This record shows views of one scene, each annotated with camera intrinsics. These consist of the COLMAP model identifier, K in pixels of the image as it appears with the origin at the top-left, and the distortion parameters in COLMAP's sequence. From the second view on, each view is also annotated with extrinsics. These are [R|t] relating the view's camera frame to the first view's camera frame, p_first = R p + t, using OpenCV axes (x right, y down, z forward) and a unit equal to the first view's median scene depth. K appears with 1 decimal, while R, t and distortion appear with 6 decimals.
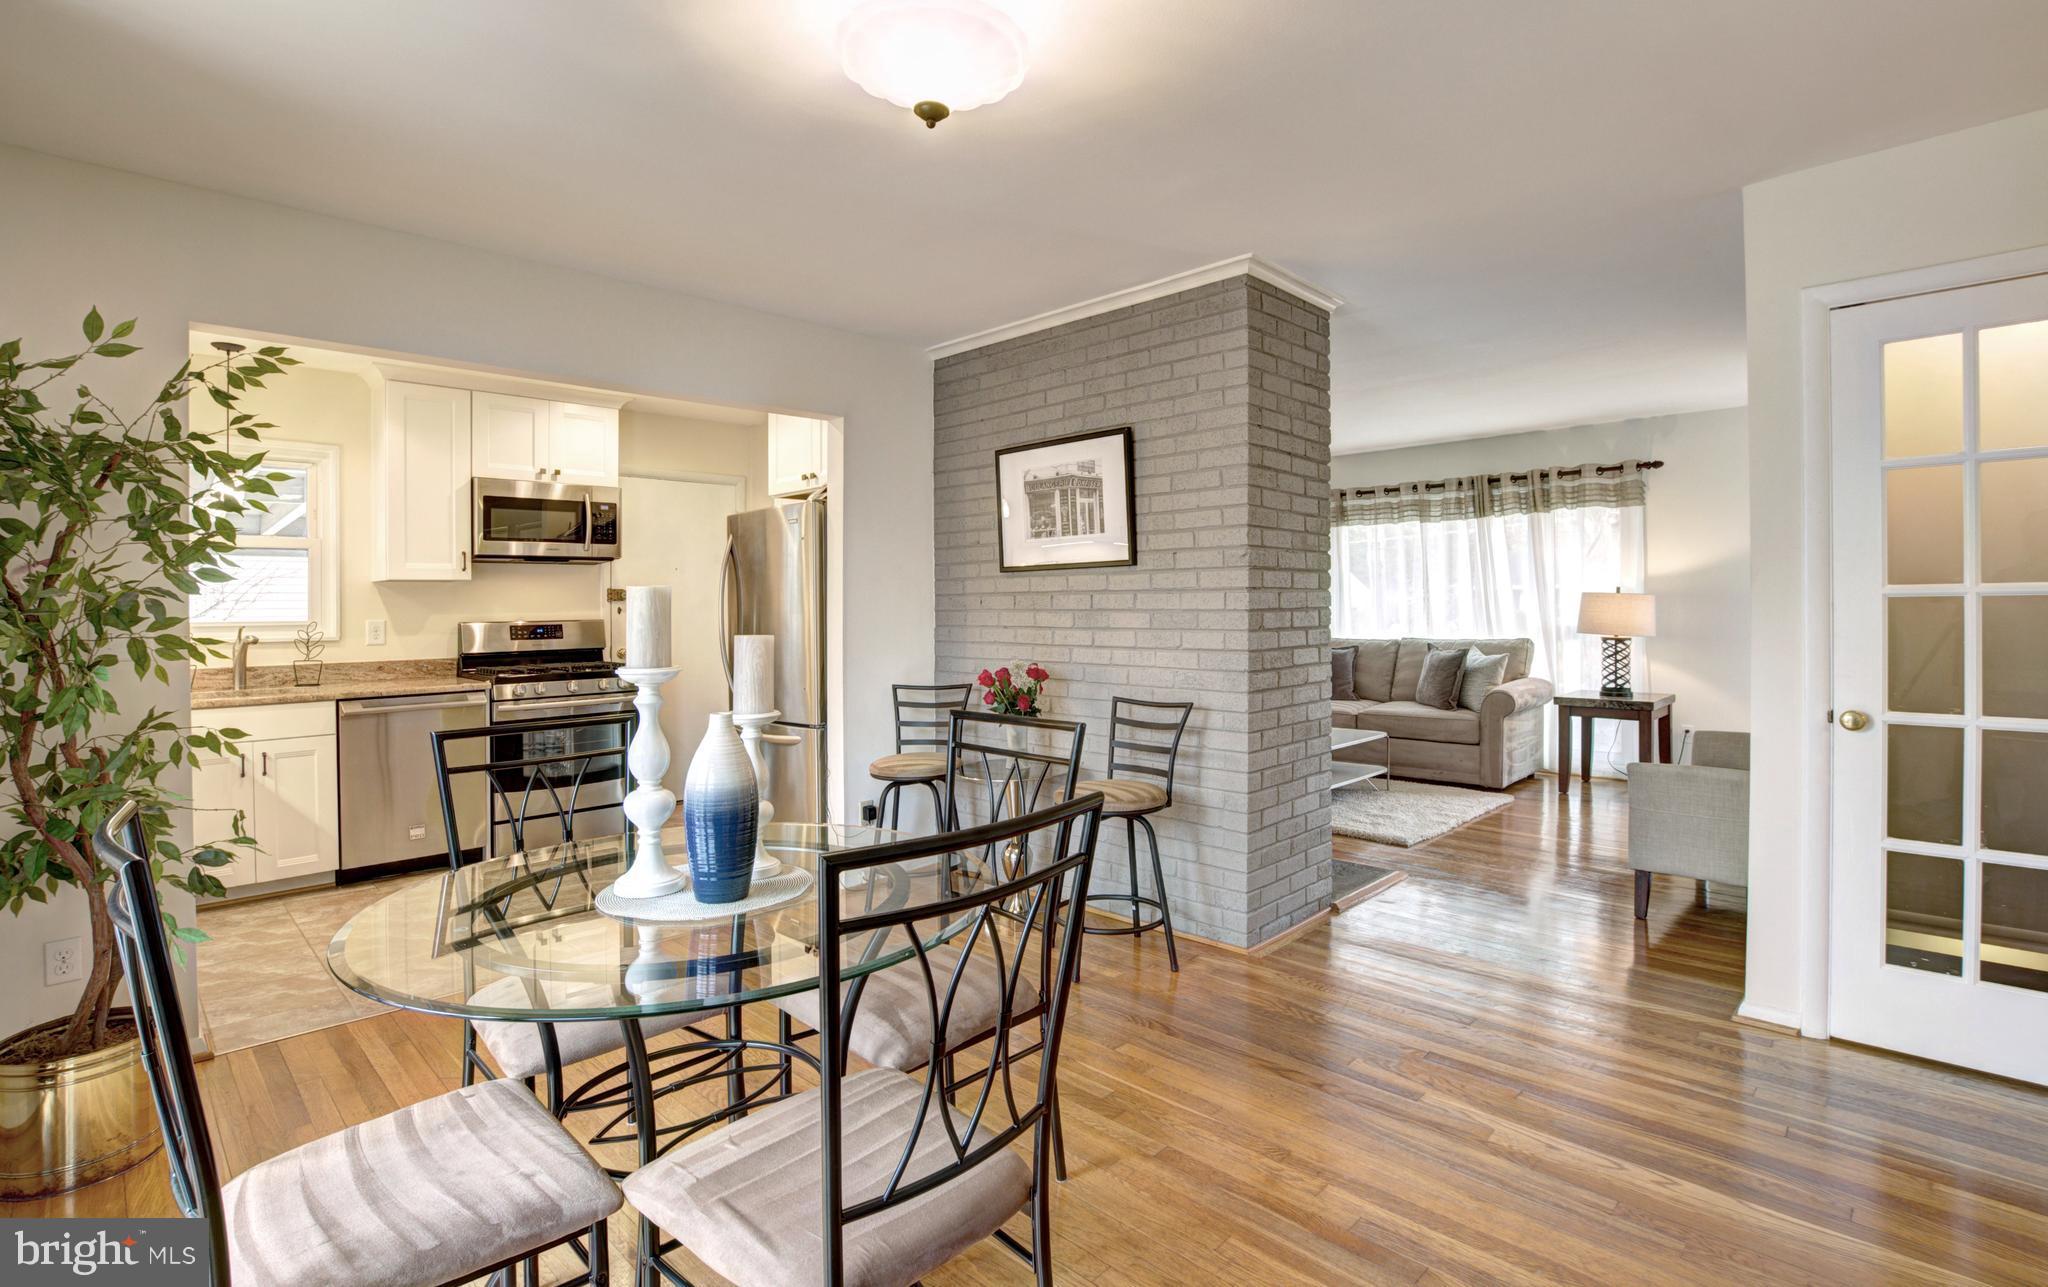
lens RADIAL K [[938.5, 0, 1016.1], [0, 938.5, 594.0], [0, 0, 1]] dist [-0.023013, 0.000132]
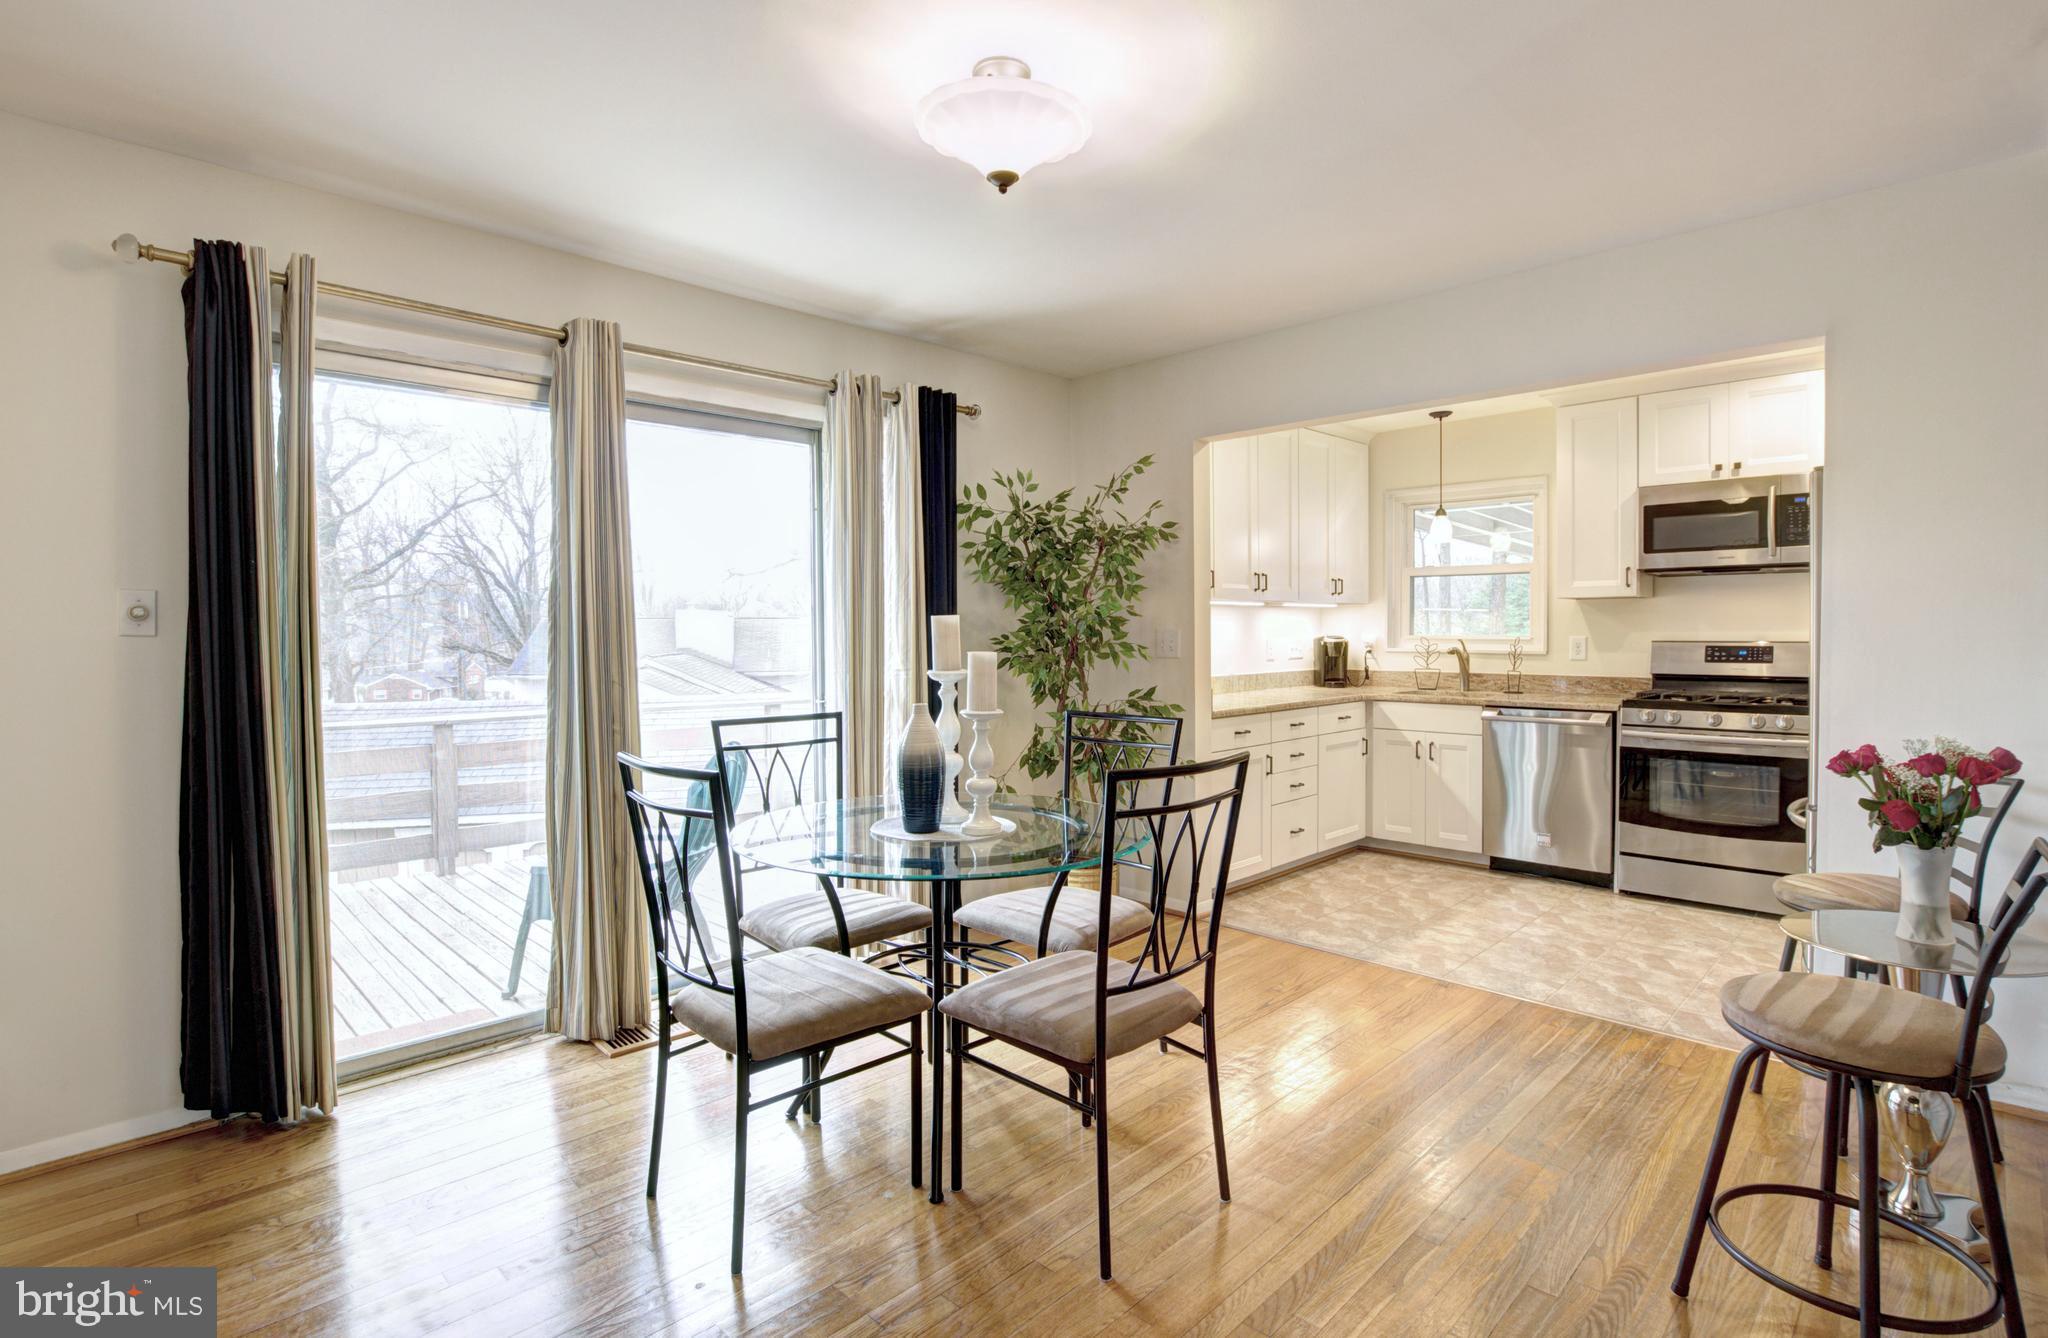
lens RADIAL K [[1041.6, 0, 1120.7], [0, 1041.6, 660.7], [0, 0, 1]] dist [-0.029820, 0.000057]
pose [[0.069225, 0.042731, -0.996685, 0.513593], [0.012619, 0.998965, 0.043705, -0.002132], [0.997521, -0.015602, 0.068614, 0.477237]]
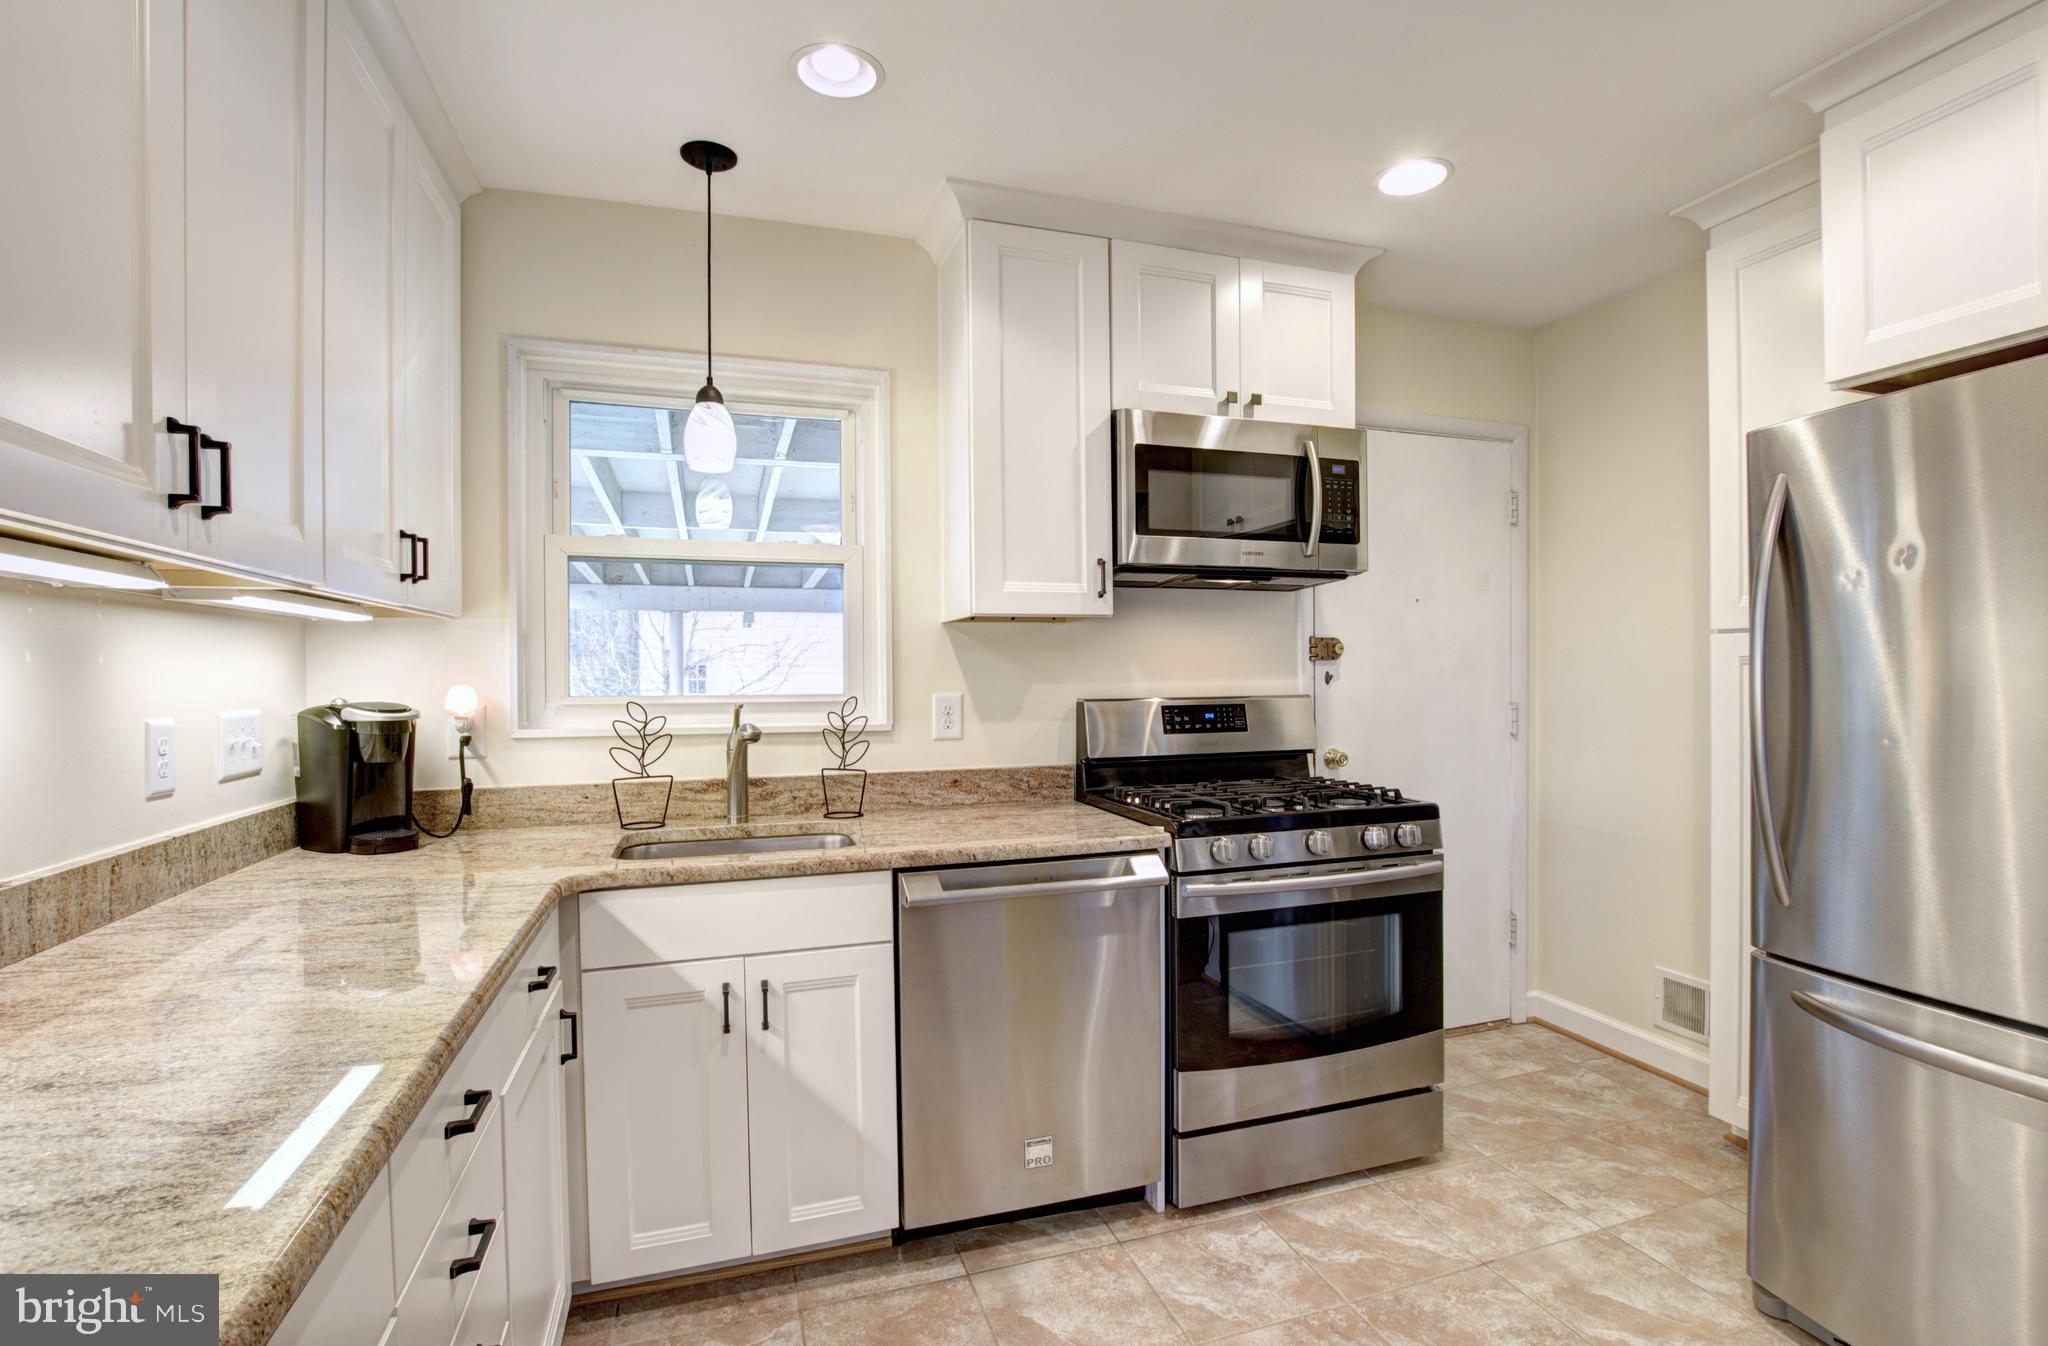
lens RADIAL K [[968.9, 0, 1013.5], [0, 968.9, 677.8], [0, 0, 1]] dist [-0.026189, 0.000156]
pose [[0.885143, 0.007069, -0.465265, -0.463659], [0.000964, 0.999855, 0.017024, 0.011446], [0.465318, -0.015517, 0.885008, 0.611373]]
